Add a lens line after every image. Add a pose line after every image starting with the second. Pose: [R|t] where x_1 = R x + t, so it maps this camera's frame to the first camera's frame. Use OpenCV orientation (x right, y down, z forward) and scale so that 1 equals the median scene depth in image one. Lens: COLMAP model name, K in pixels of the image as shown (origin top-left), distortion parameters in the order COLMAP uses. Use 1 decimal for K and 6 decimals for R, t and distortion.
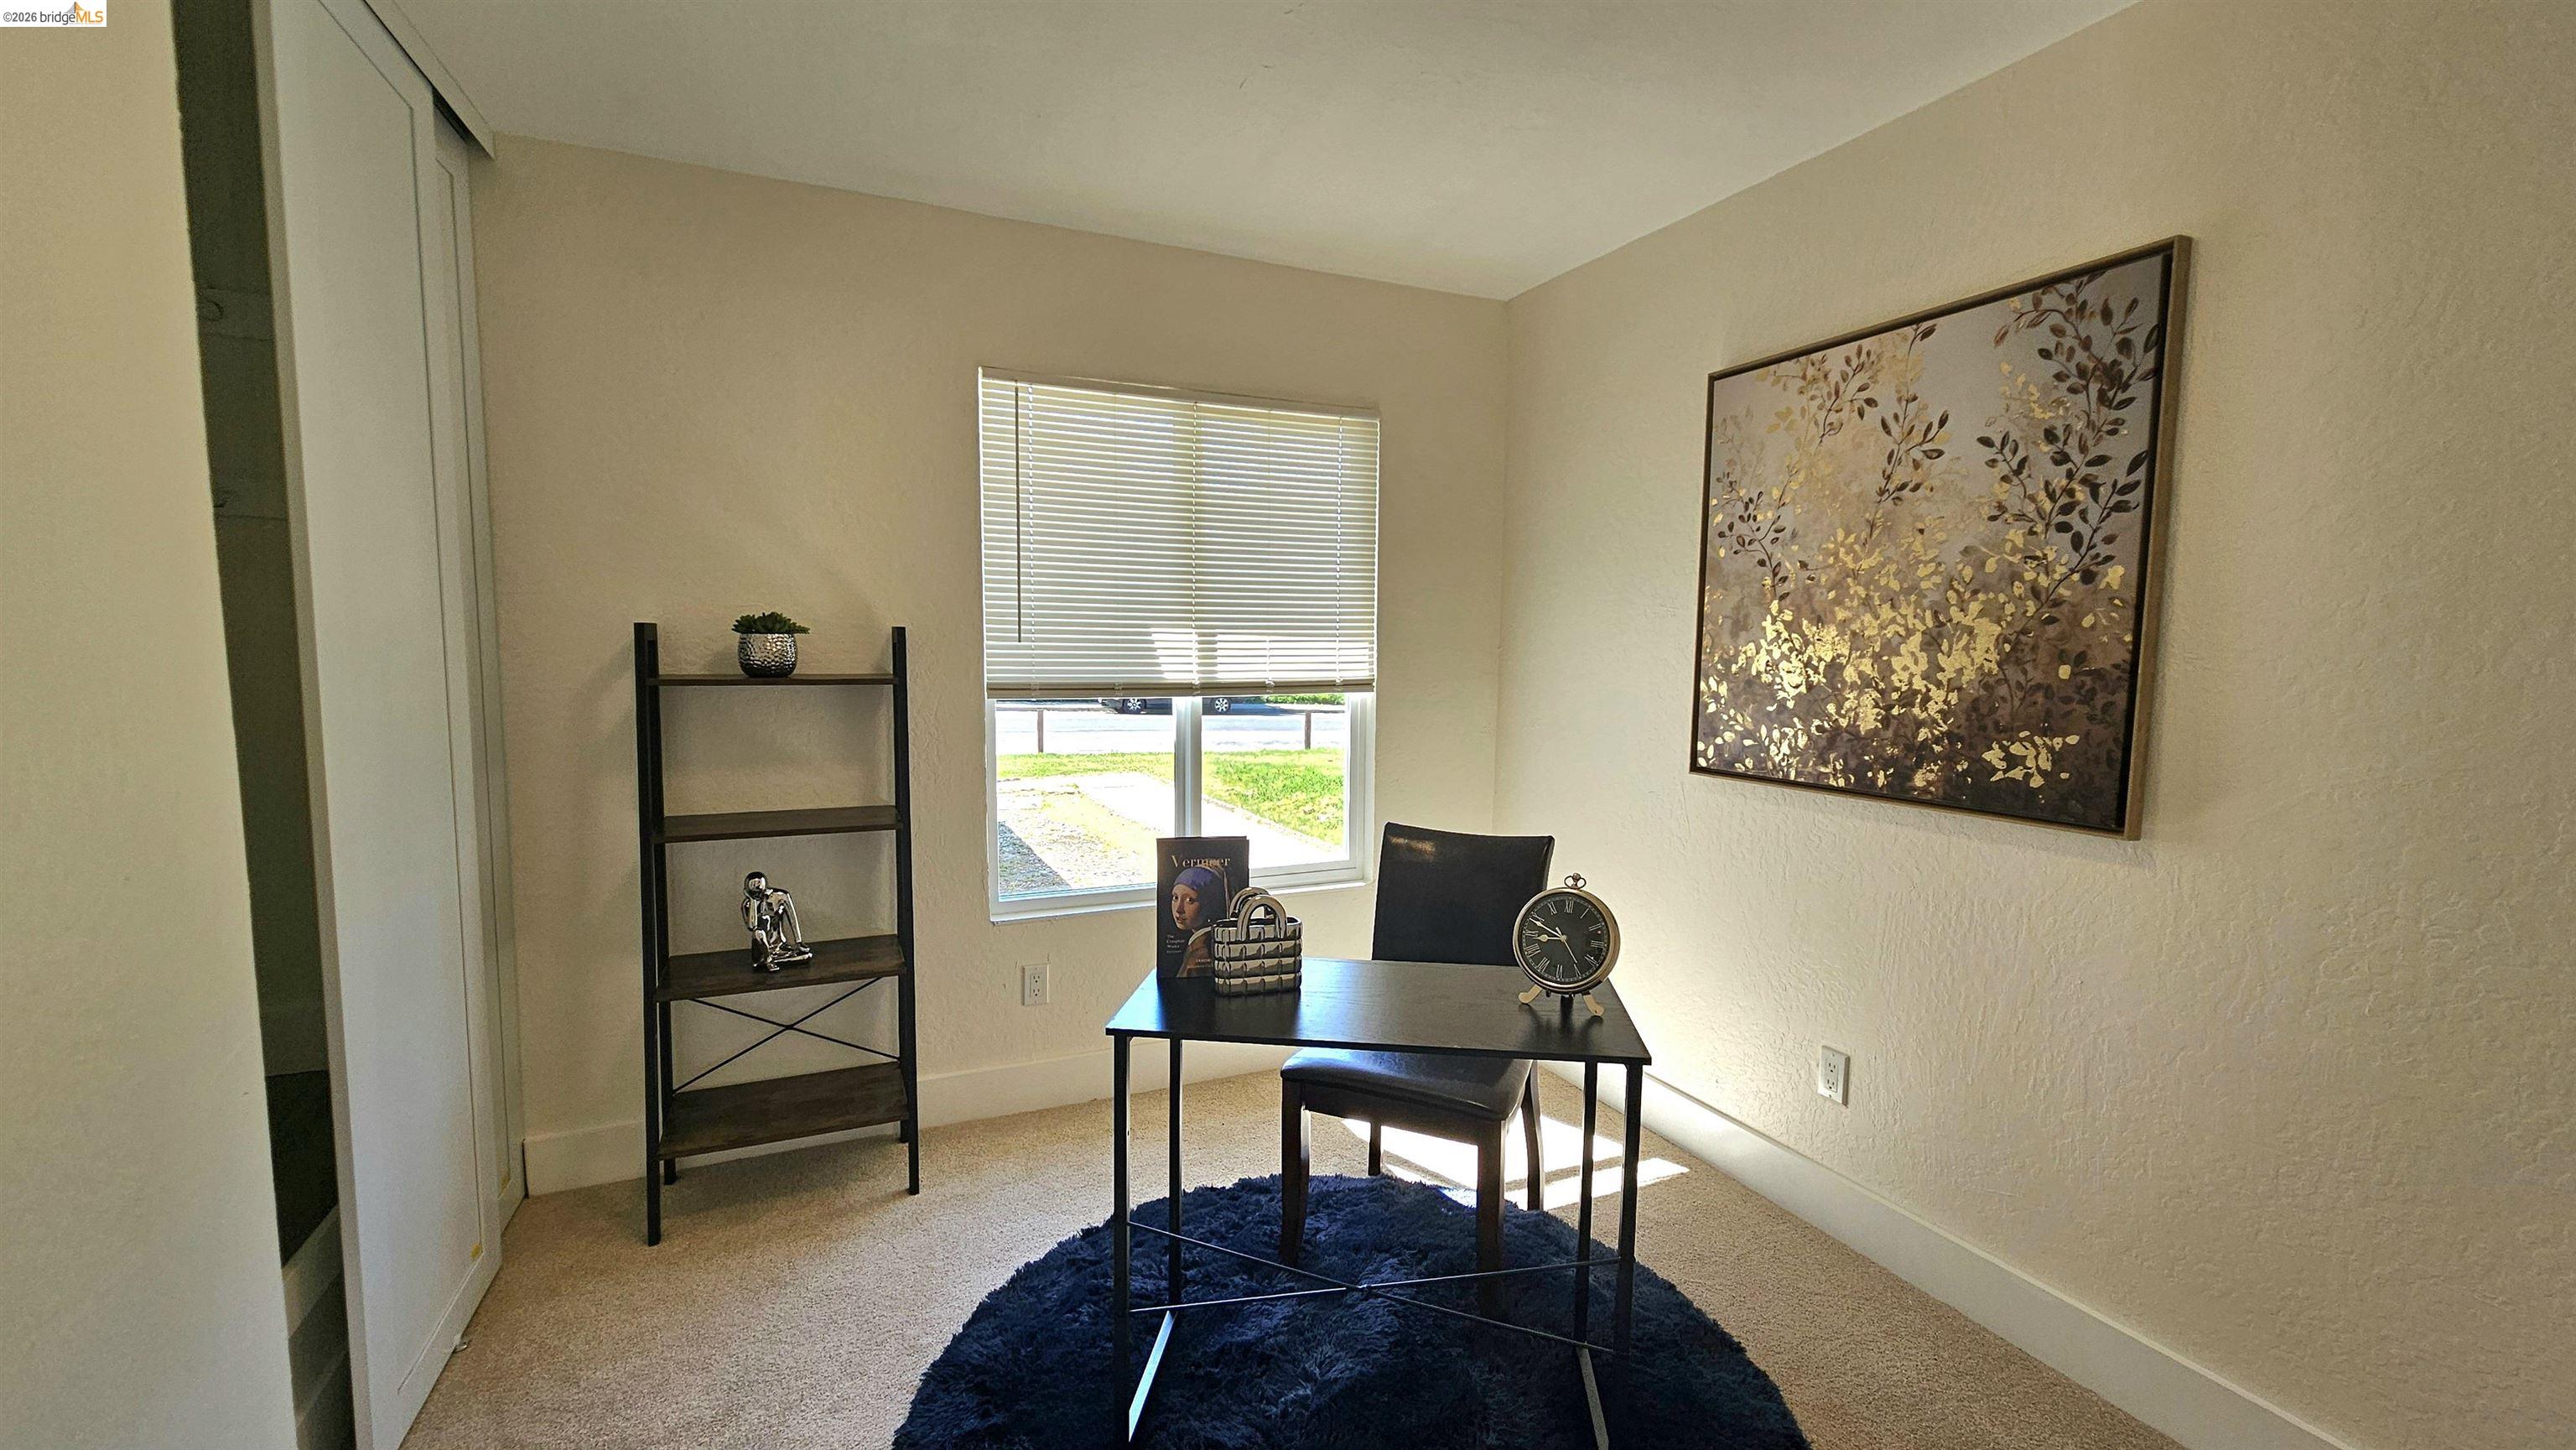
lens RADIAL K [[1050.1, 0, 1293.3], [0, 1050.1, 725.9], [0, 0, 1]] dist [-0.001469, 0.001113]
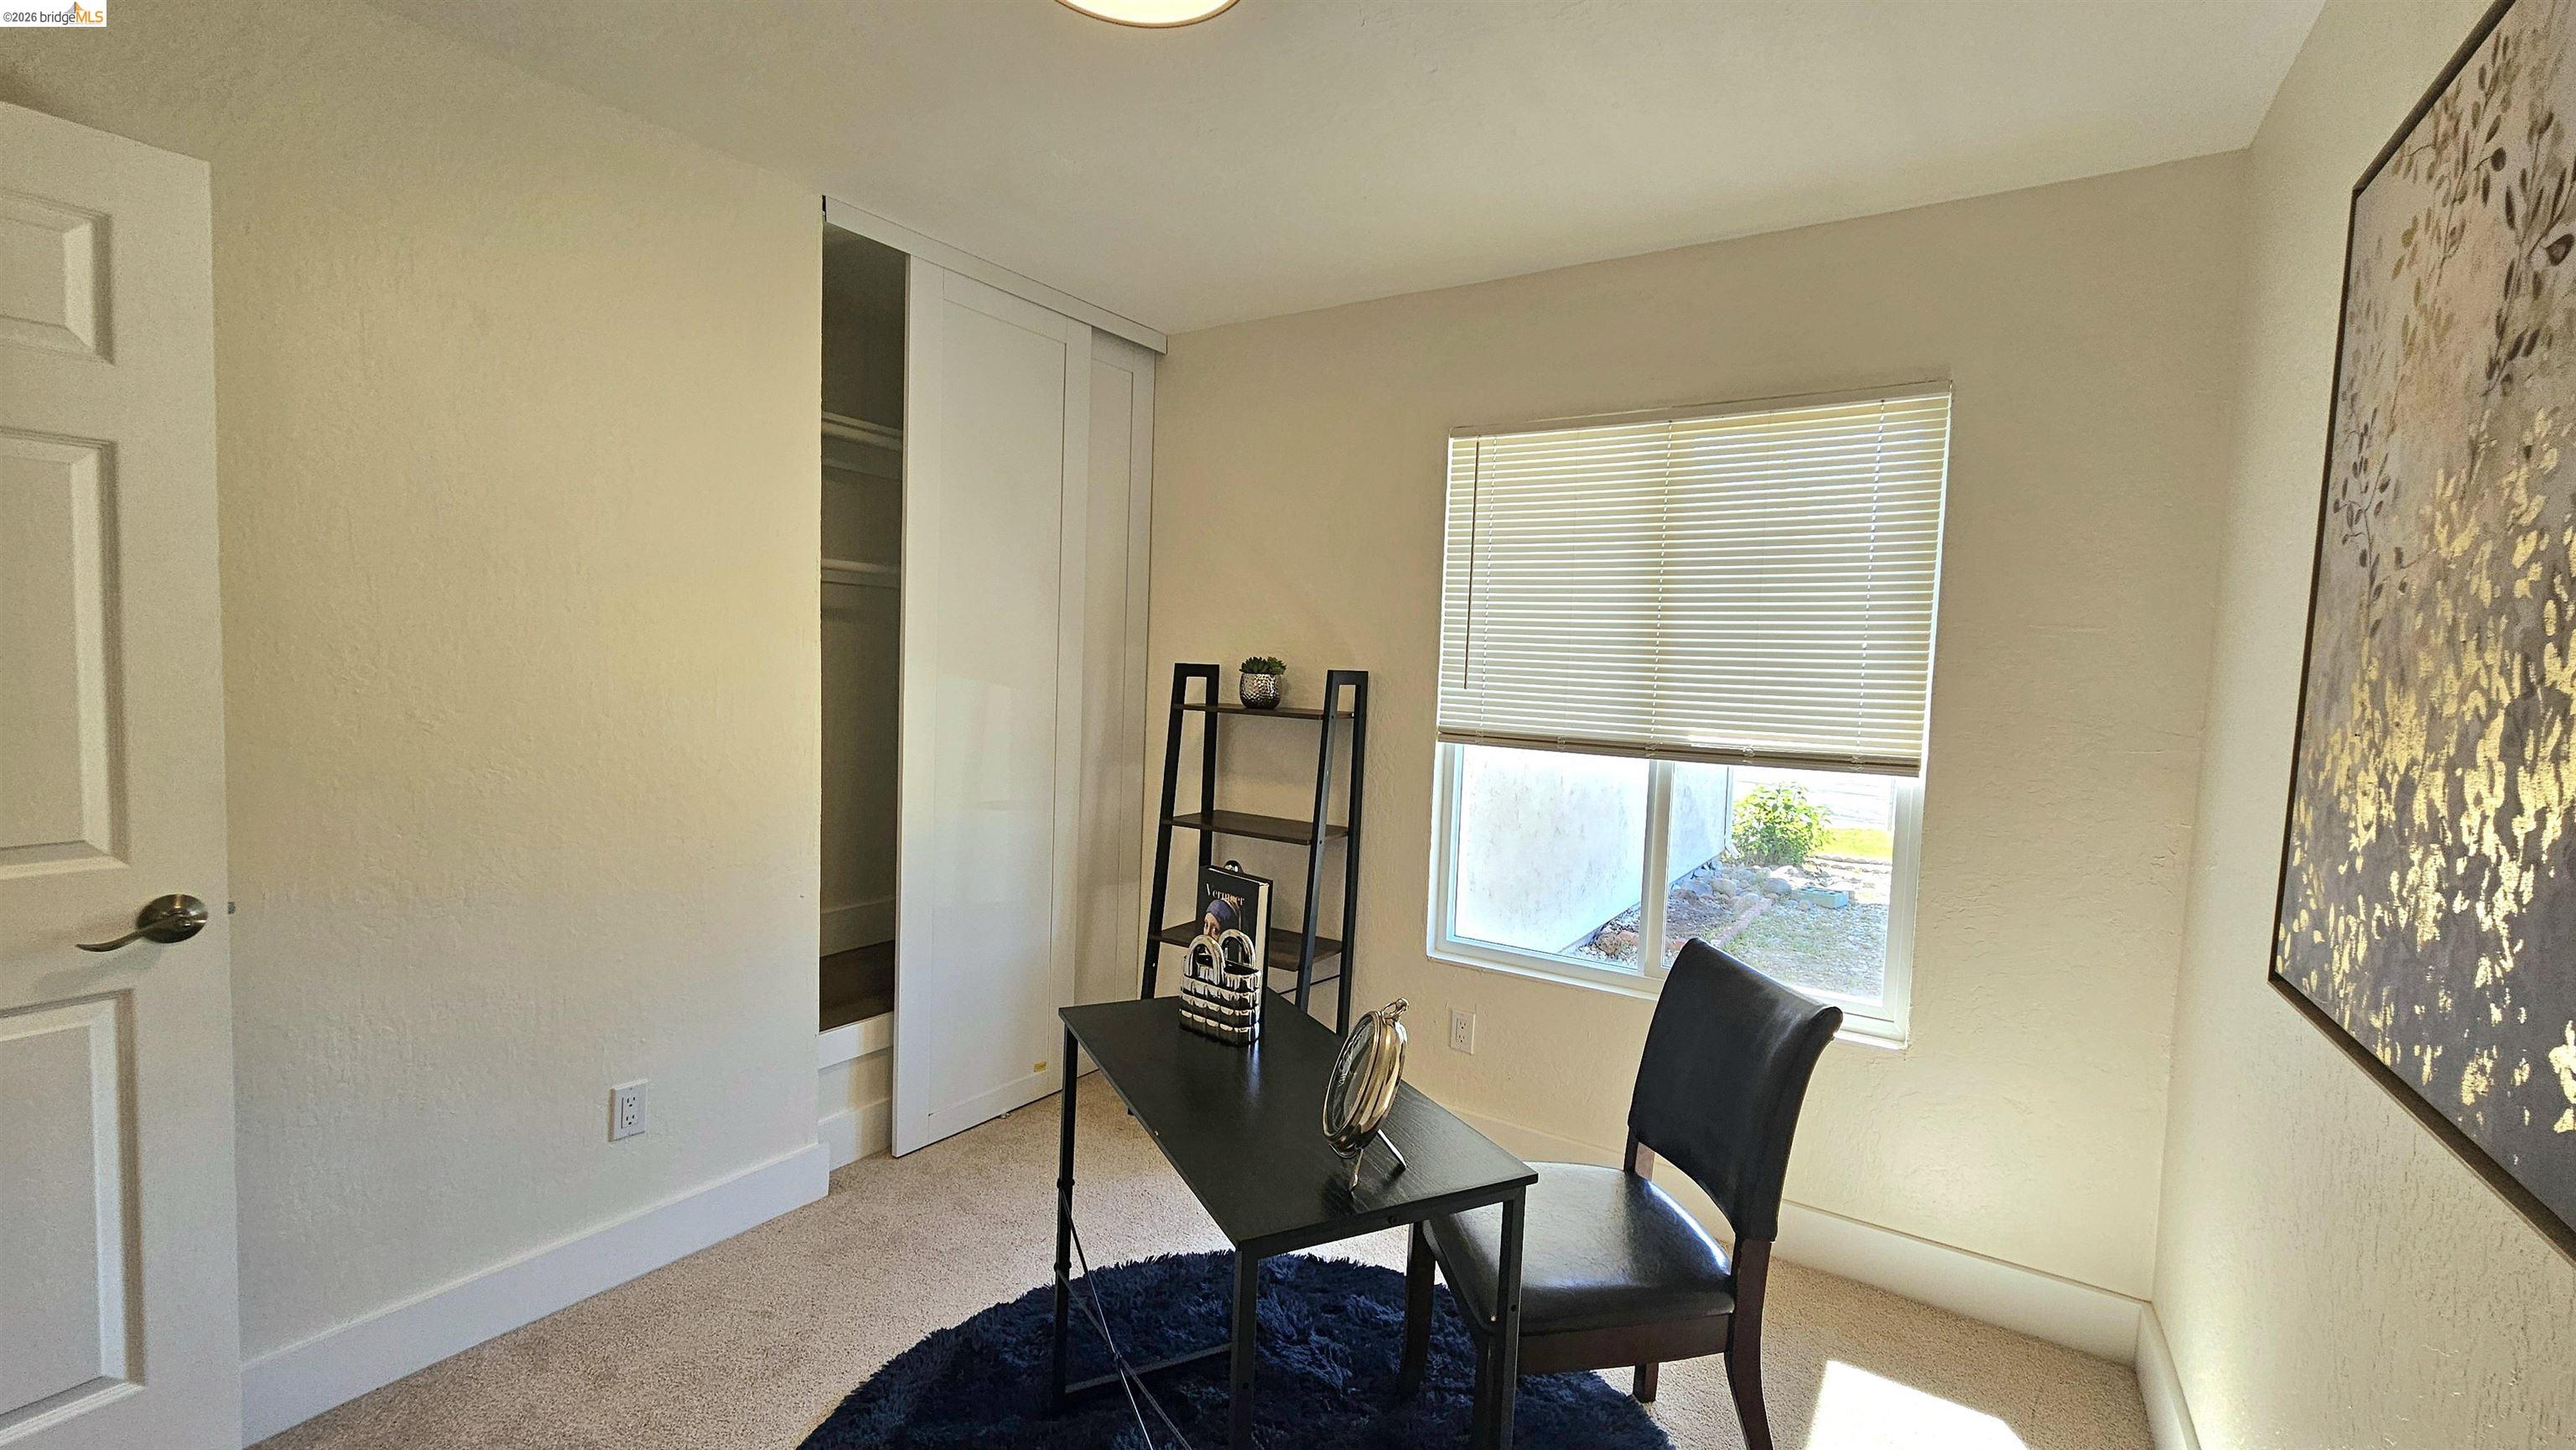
lens RADIAL K [[1050.1, 0, 1298.4], [0, 1050.1, 727.6], [0, 0, 1]] dist [-0.001469, 0.001113]
pose [[0.546981, 0.059403, -0.835035, 0.584969], [-0.105274, 0.994442, 0.001784, -0.031323], [0.830500, 0.086931, 0.550194, 0.356743]]
